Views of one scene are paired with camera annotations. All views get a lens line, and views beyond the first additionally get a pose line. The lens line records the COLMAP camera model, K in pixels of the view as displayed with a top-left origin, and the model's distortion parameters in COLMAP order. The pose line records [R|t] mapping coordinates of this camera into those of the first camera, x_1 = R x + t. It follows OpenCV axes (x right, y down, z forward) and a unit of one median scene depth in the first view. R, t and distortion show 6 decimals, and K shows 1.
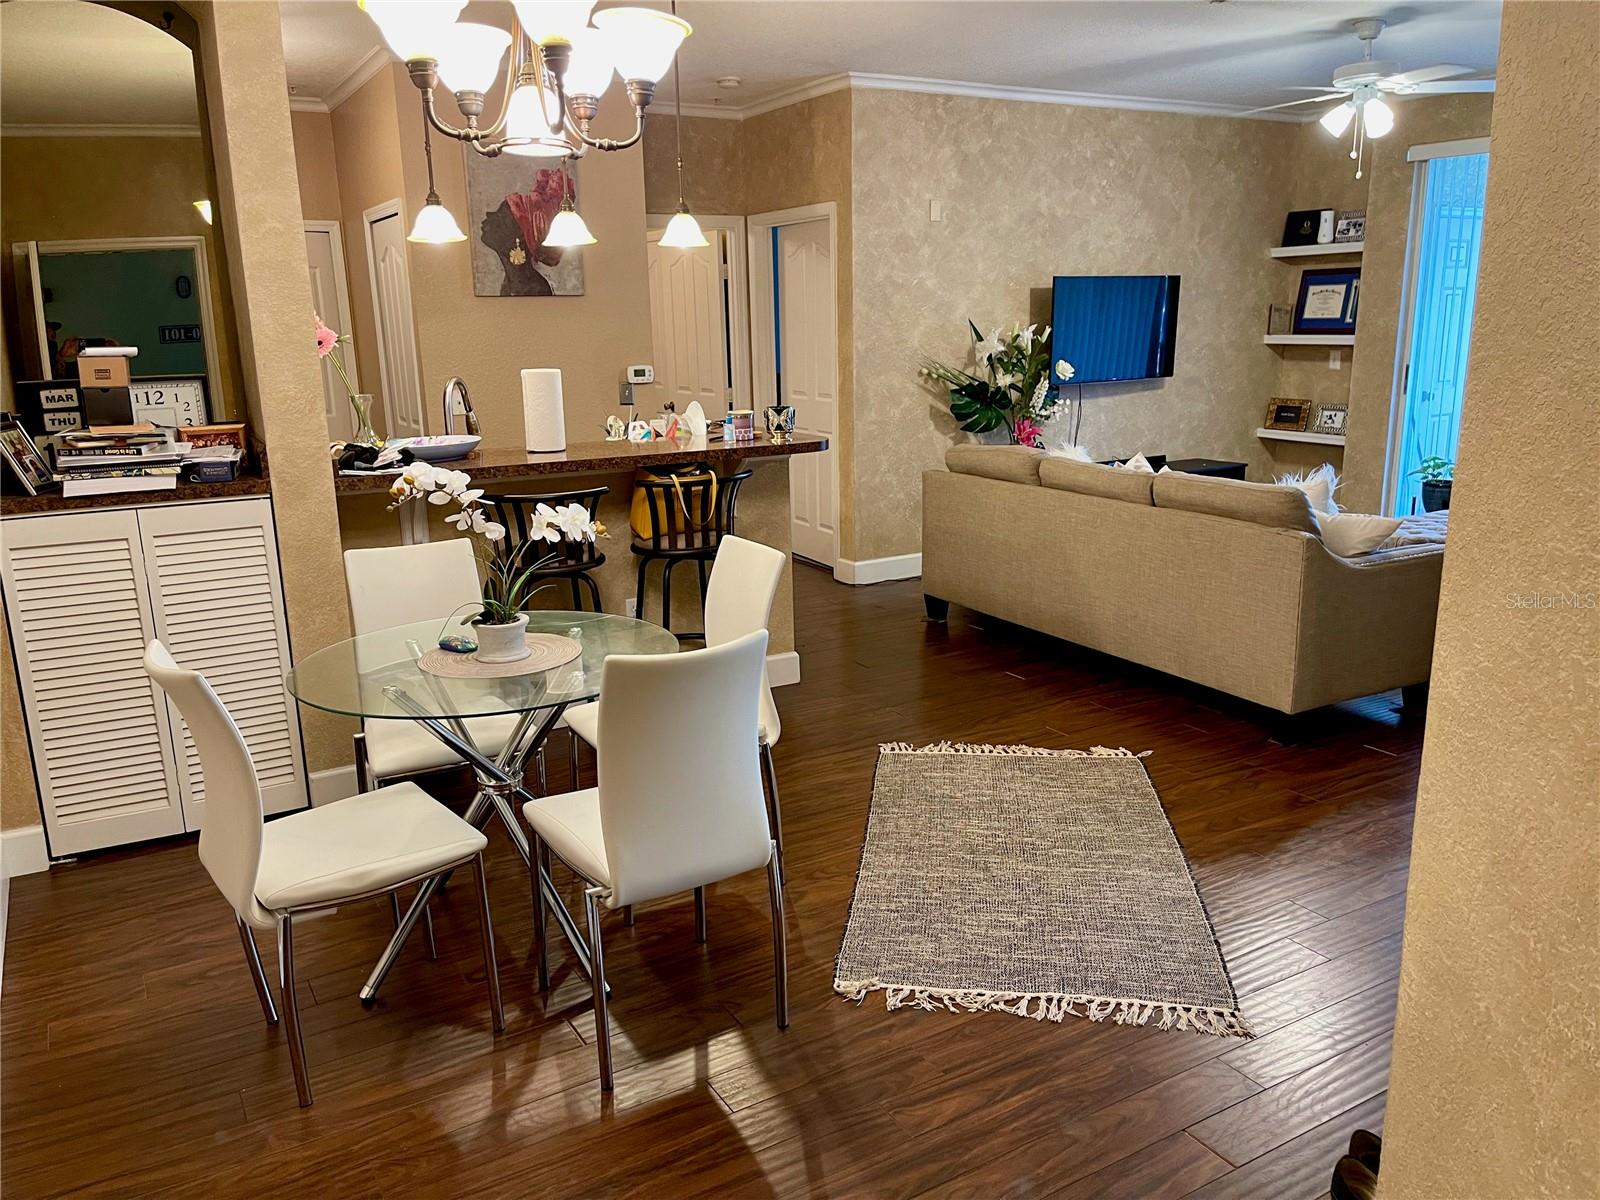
lens RADIAL K [[1204.7, 0, 800.3], [0, 1204.7, 603.6], [0, 0, 1]] dist [0.005784, 0.000733]
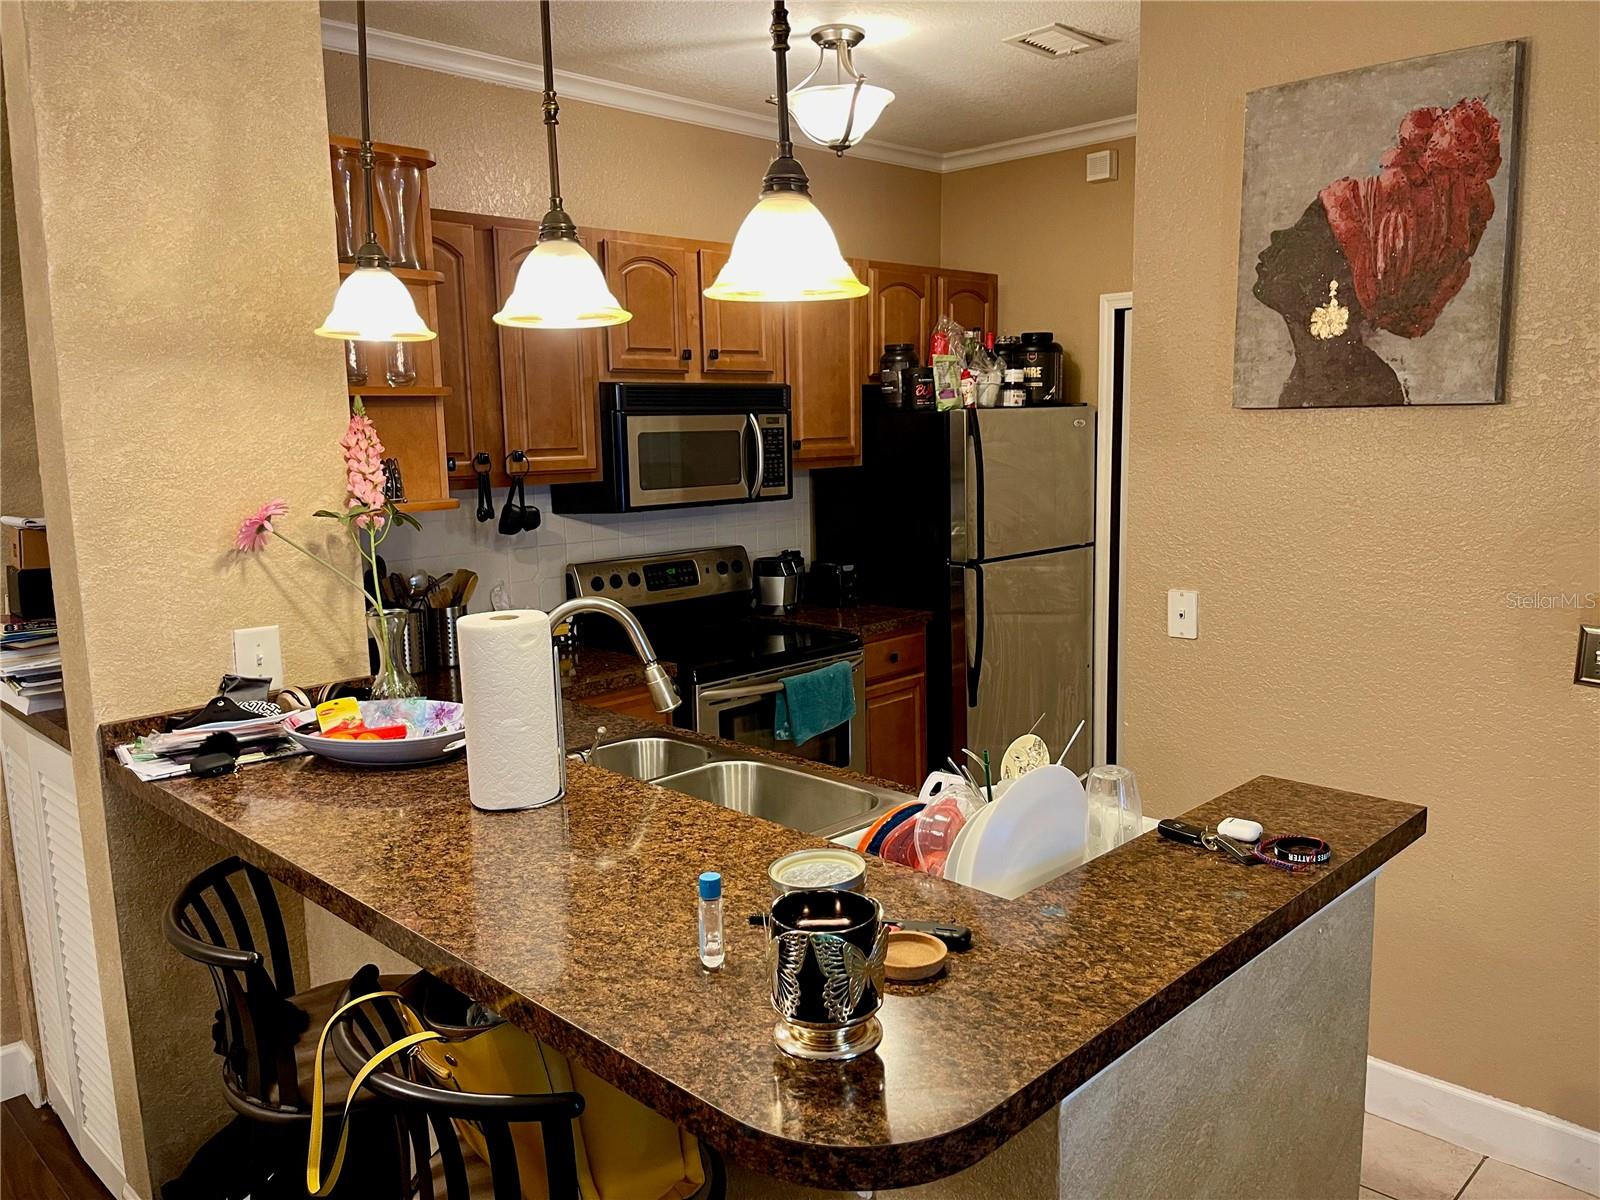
lens RADIAL K [[1204.7, 0, 800.5], [0, 1204.7, 602.0], [0, 0, 1]] dist [0.005784, 0.000733]
pose [[0.261269, 0.154481, -0.952824, 0.156283], [-0.213116, 0.971983, 0.099150, -0.189627], [0.941446, 0.177157, 0.286872, 0.707234]]
